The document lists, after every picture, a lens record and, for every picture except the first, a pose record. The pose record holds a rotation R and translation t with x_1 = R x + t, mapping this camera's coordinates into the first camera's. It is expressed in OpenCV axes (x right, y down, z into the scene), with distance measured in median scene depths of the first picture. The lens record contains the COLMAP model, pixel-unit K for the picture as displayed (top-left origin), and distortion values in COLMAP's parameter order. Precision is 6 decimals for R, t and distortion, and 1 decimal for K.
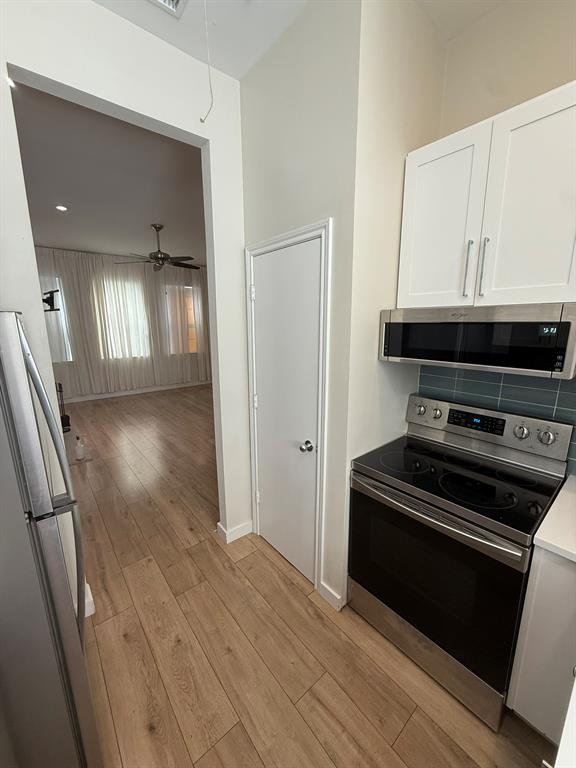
lens RADIAL K [[307.0, 0, 294.0], [0, 307.0, 386.6], [0, 0, 1]] dist [0.002382, 0.000301]
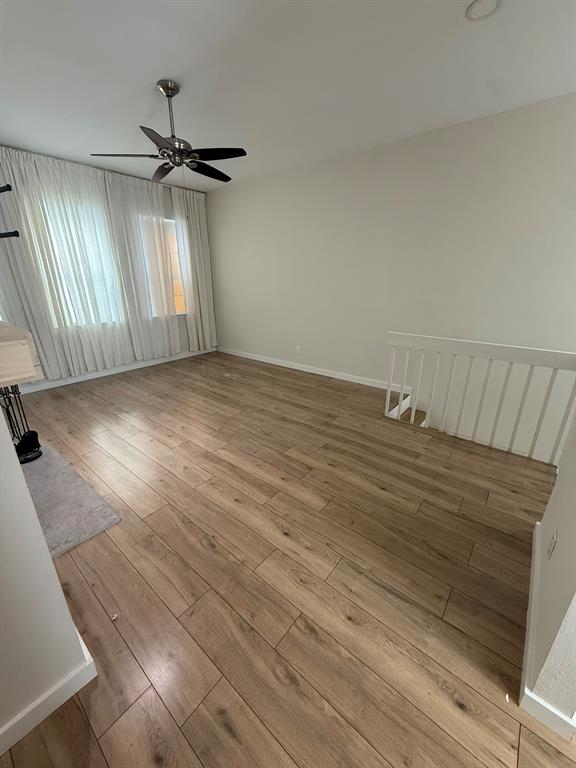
lens RADIAL K [[307.0, 0, 284.9], [0, 307.0, 383.1], [0, 0, 1]] dist [0.002382, 0.000301]
pose [[0.985022, -0.059114, 0.161978, -0.236451], [0.037903, 0.990652, 0.131040, -0.036531], [-0.168210, -0.122938, 0.978055, 0.234504]]
